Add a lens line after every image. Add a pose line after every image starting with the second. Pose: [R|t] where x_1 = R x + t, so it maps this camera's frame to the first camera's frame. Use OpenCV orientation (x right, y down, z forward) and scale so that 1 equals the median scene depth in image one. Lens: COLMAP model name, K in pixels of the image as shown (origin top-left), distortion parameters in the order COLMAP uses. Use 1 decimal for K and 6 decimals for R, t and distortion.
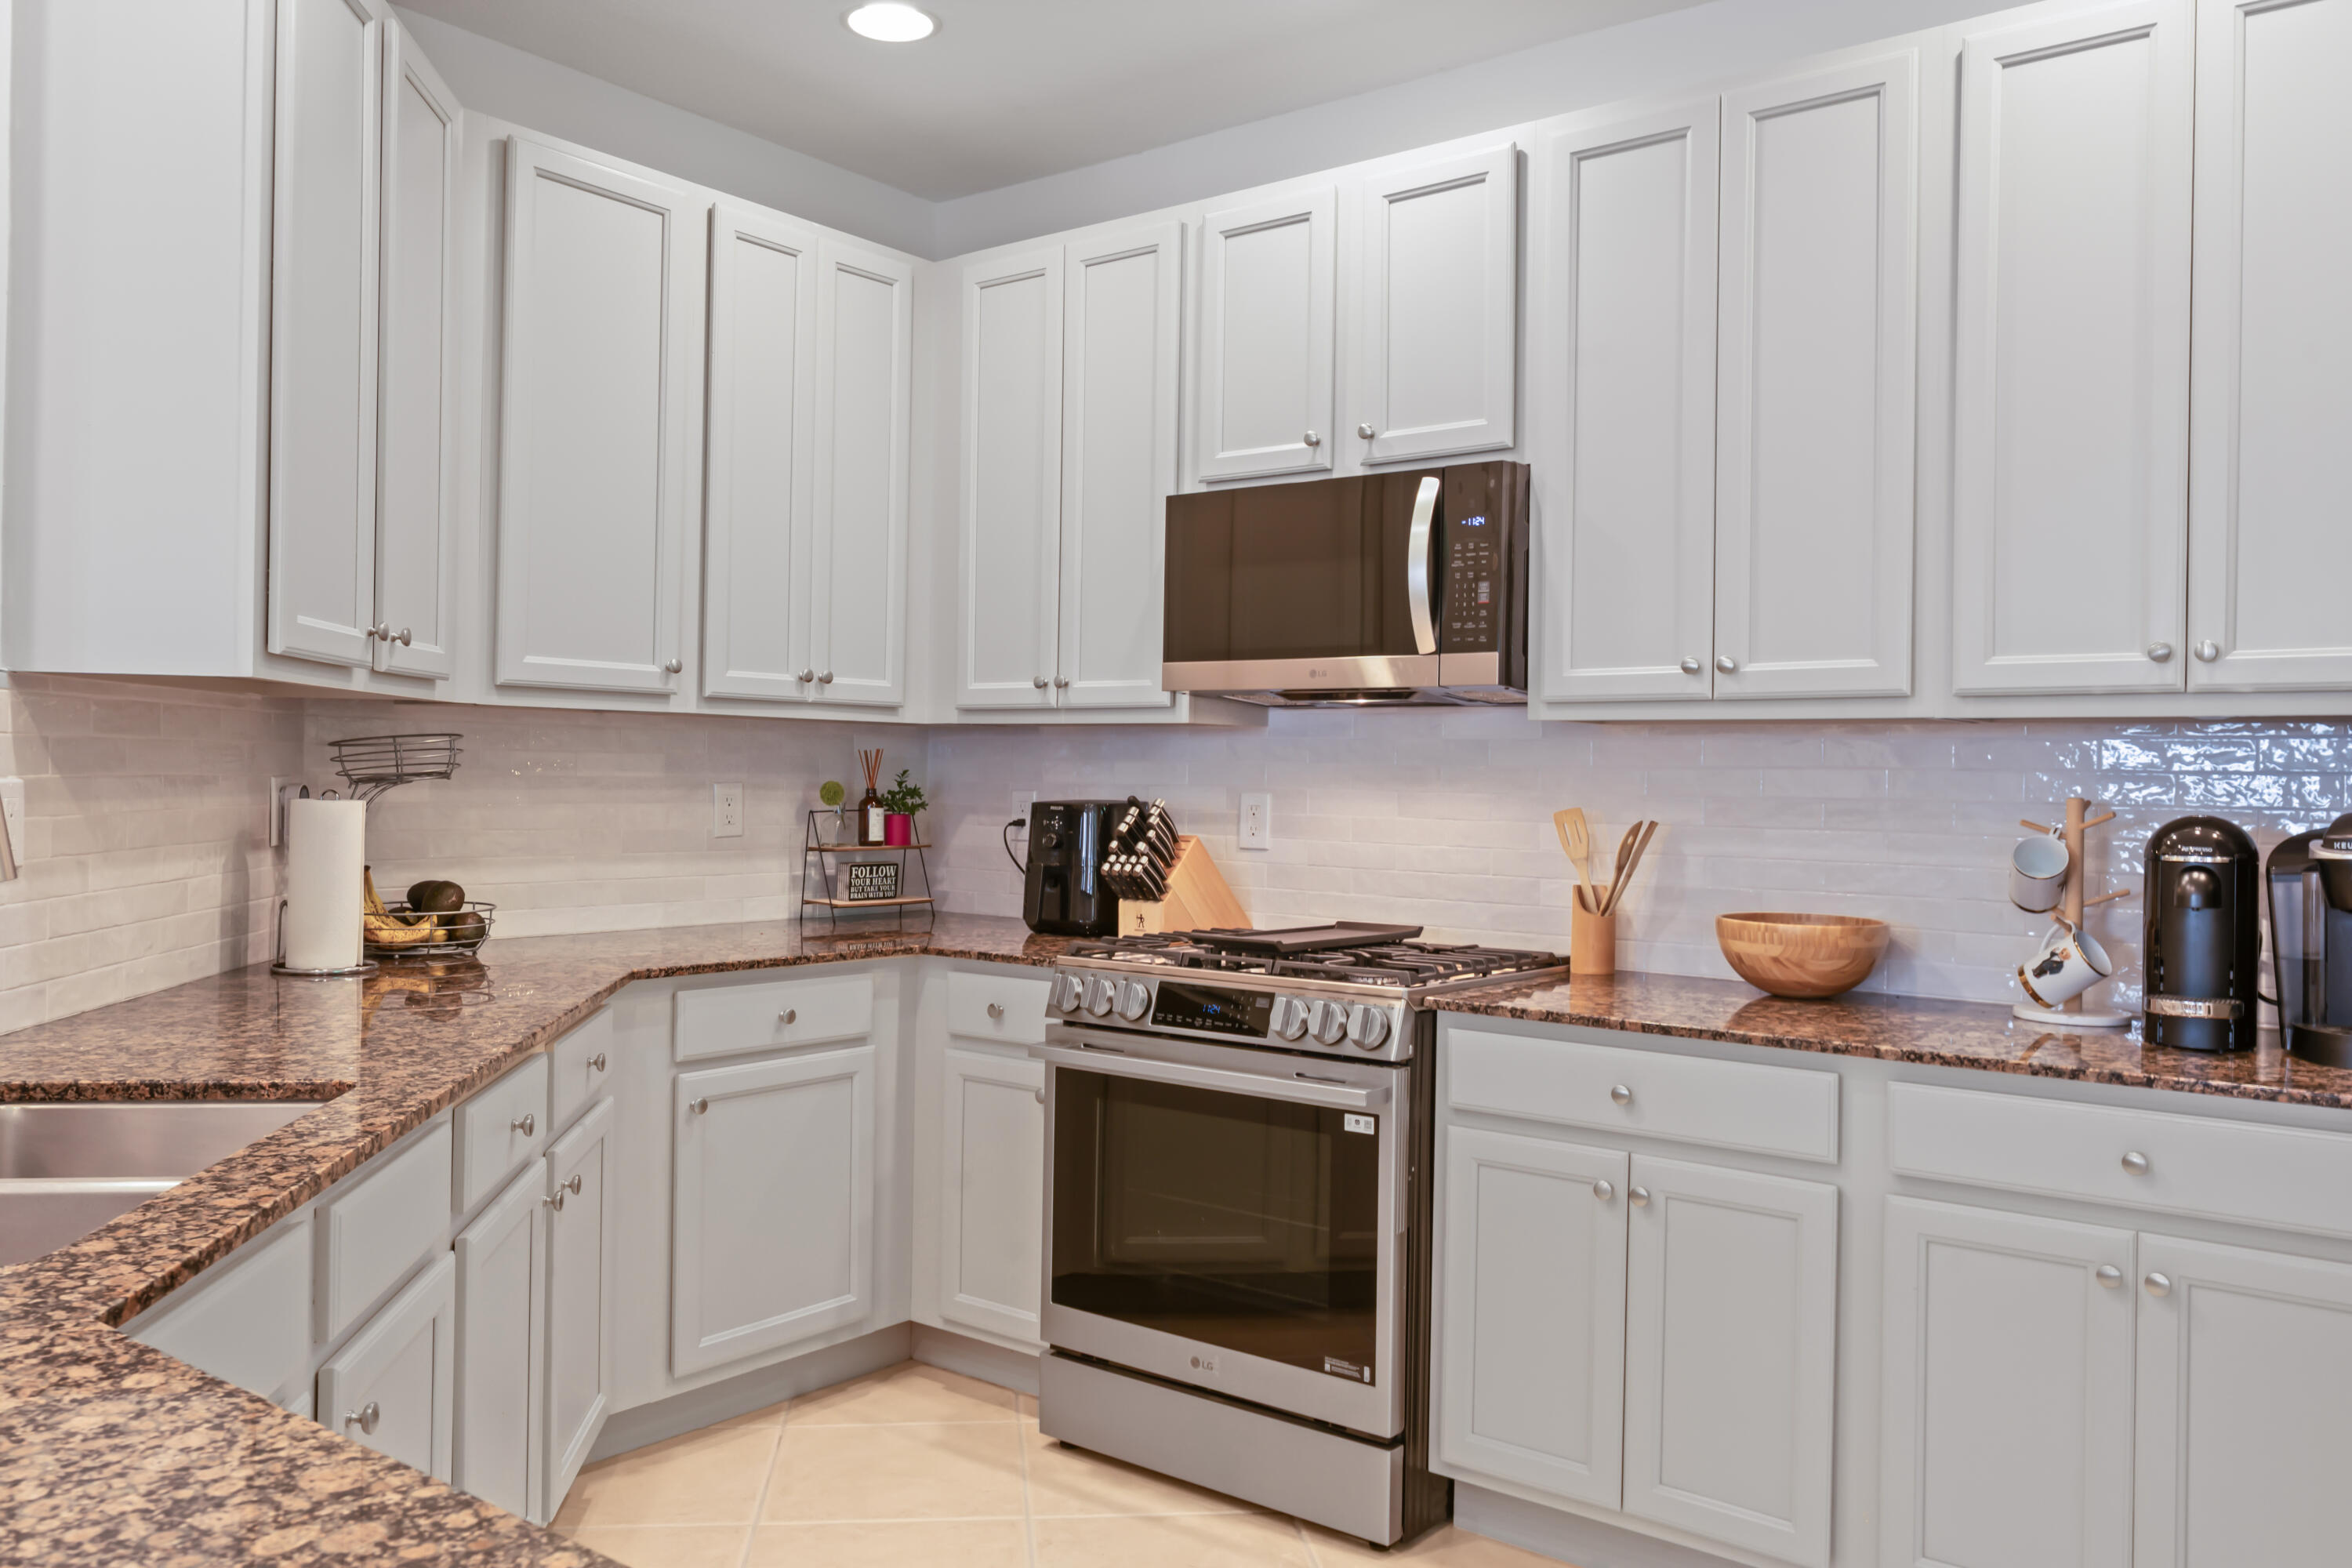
lens RADIAL K [[1788.0, 0, 1180.0], [0, 1788.0, 781.2], [0, 0, 1]] dist [0.001082, 0.003990]
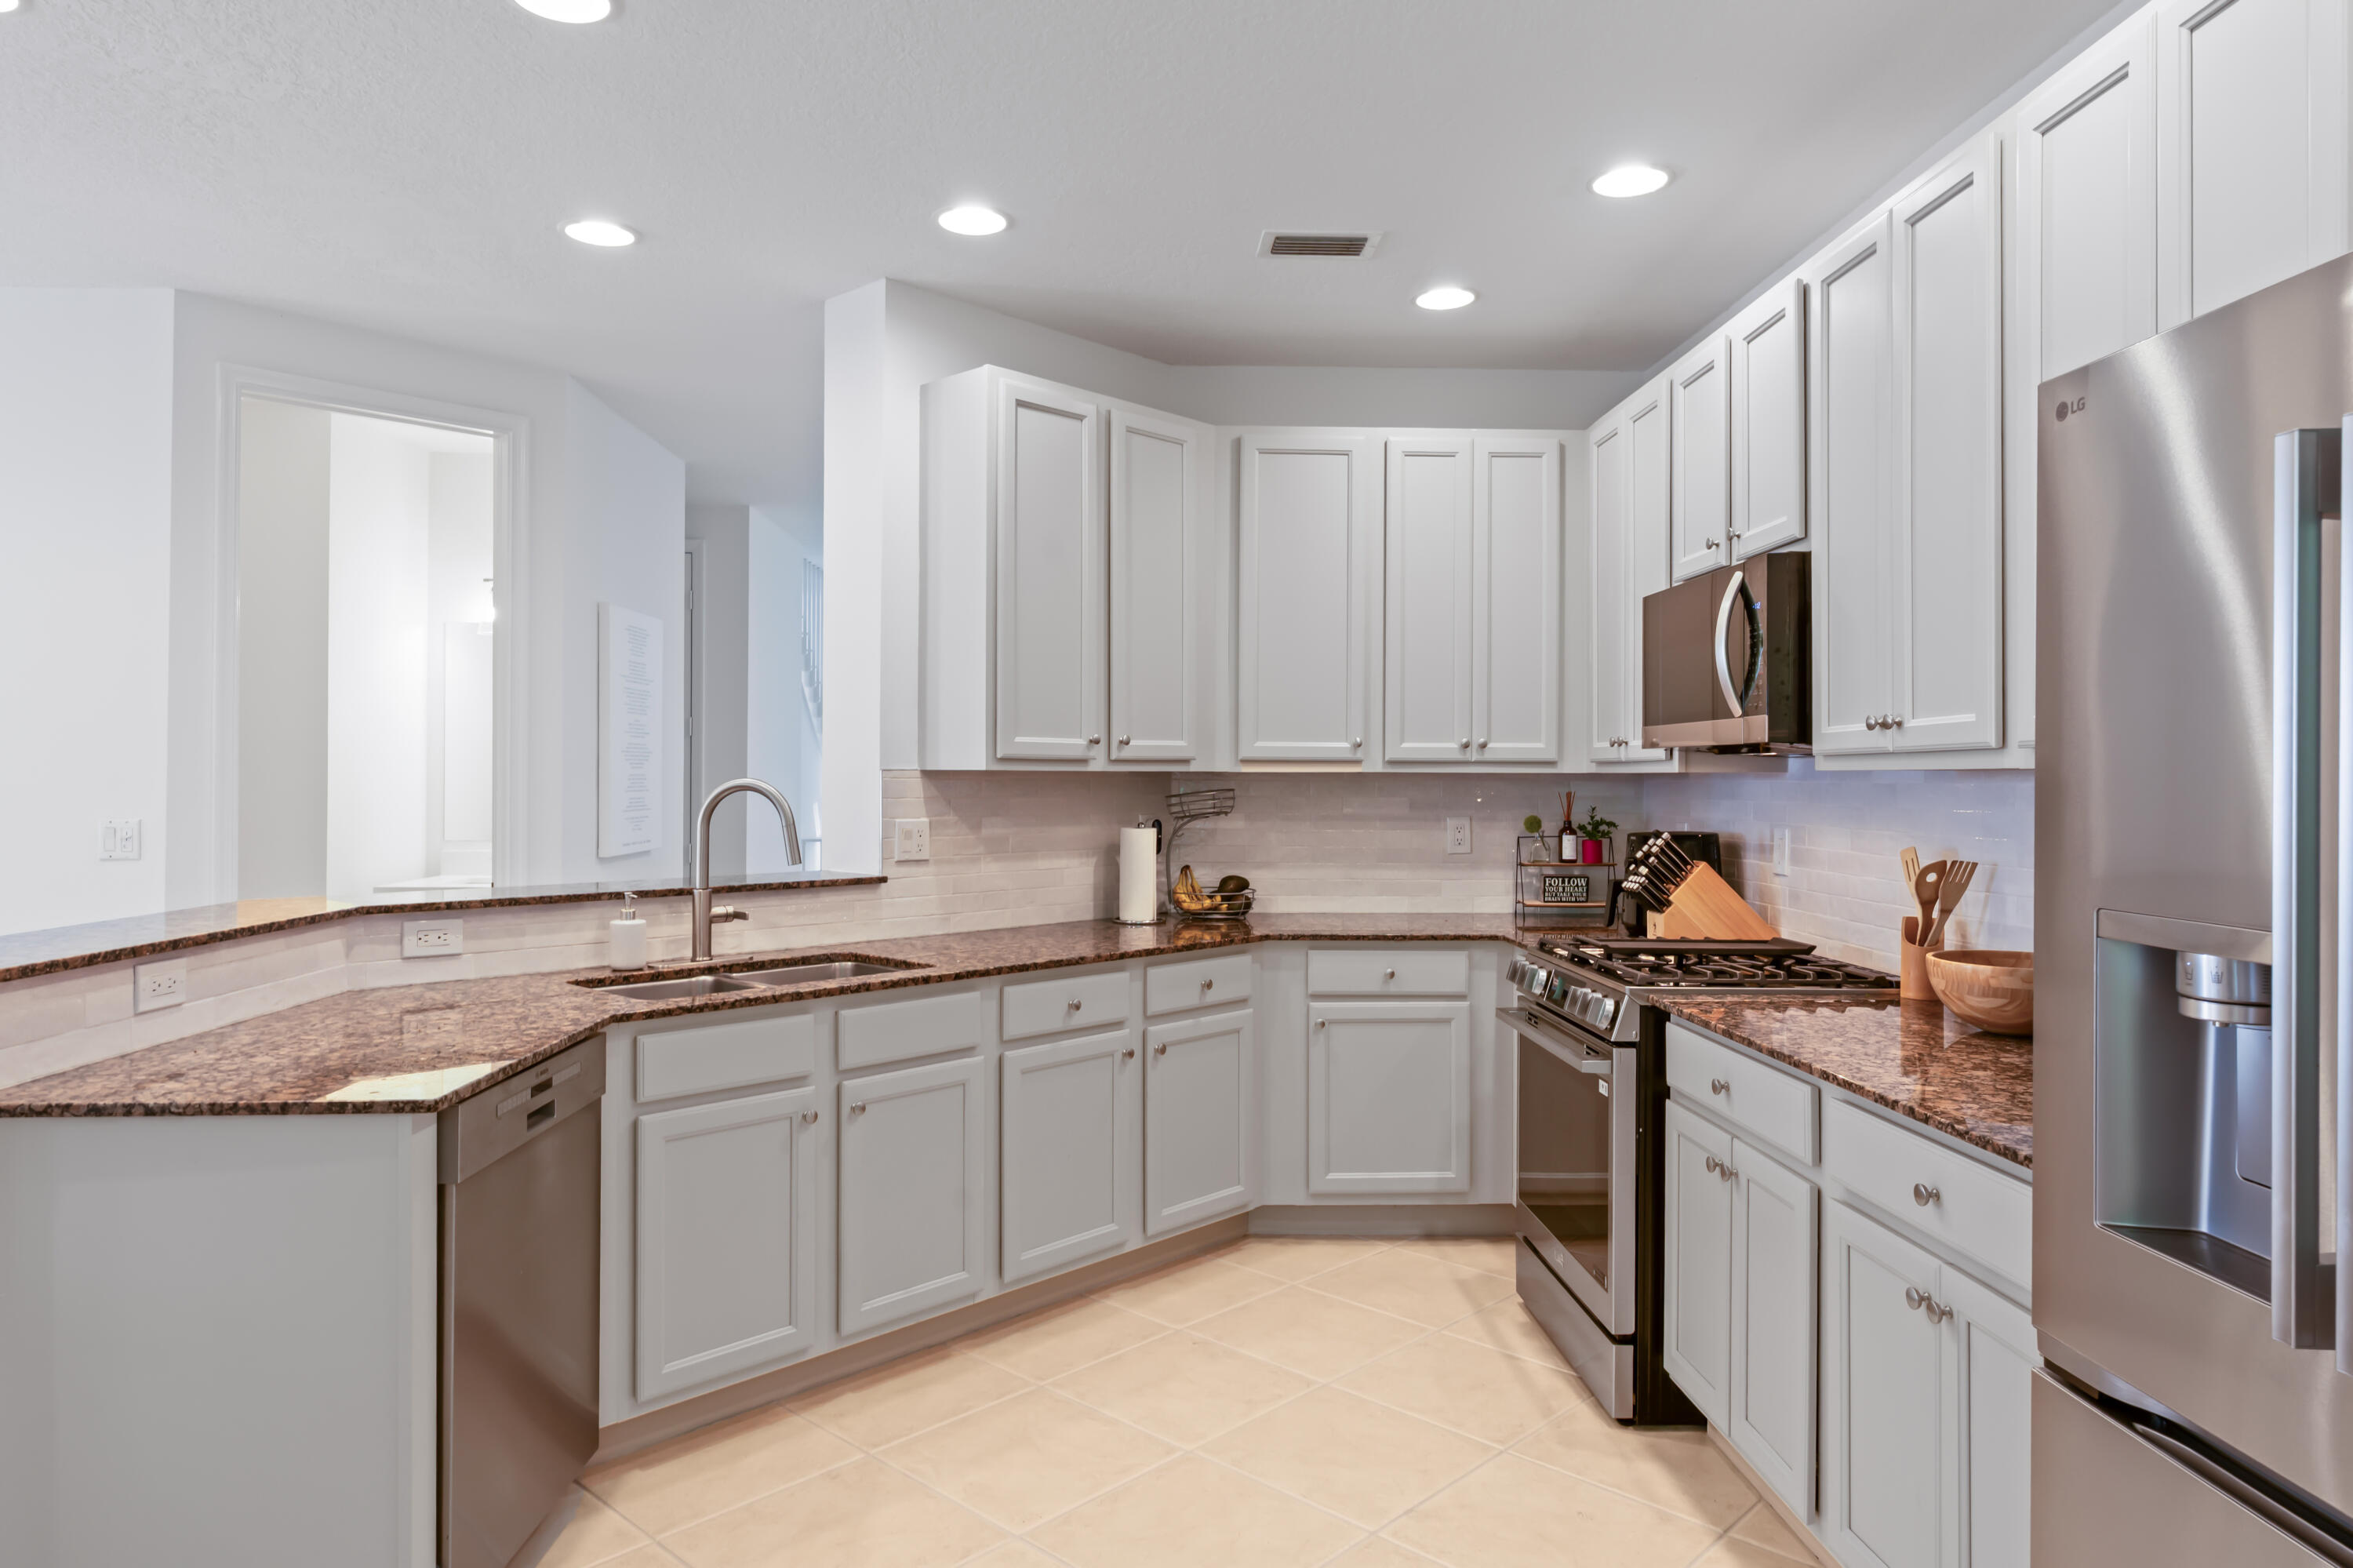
lens RADIAL K [[1496.7, 0, 1166.6], [0, 1496.7, 777.6], [0, 0, 1]] dist [-0.007795, 0.005501]
pose [[0.628627, -0.014181, -0.777578, 0.651056], [0.003957, 0.999879, -0.015036, -0.016093], [0.777697, 0.006375, 0.628607, 0.060026]]
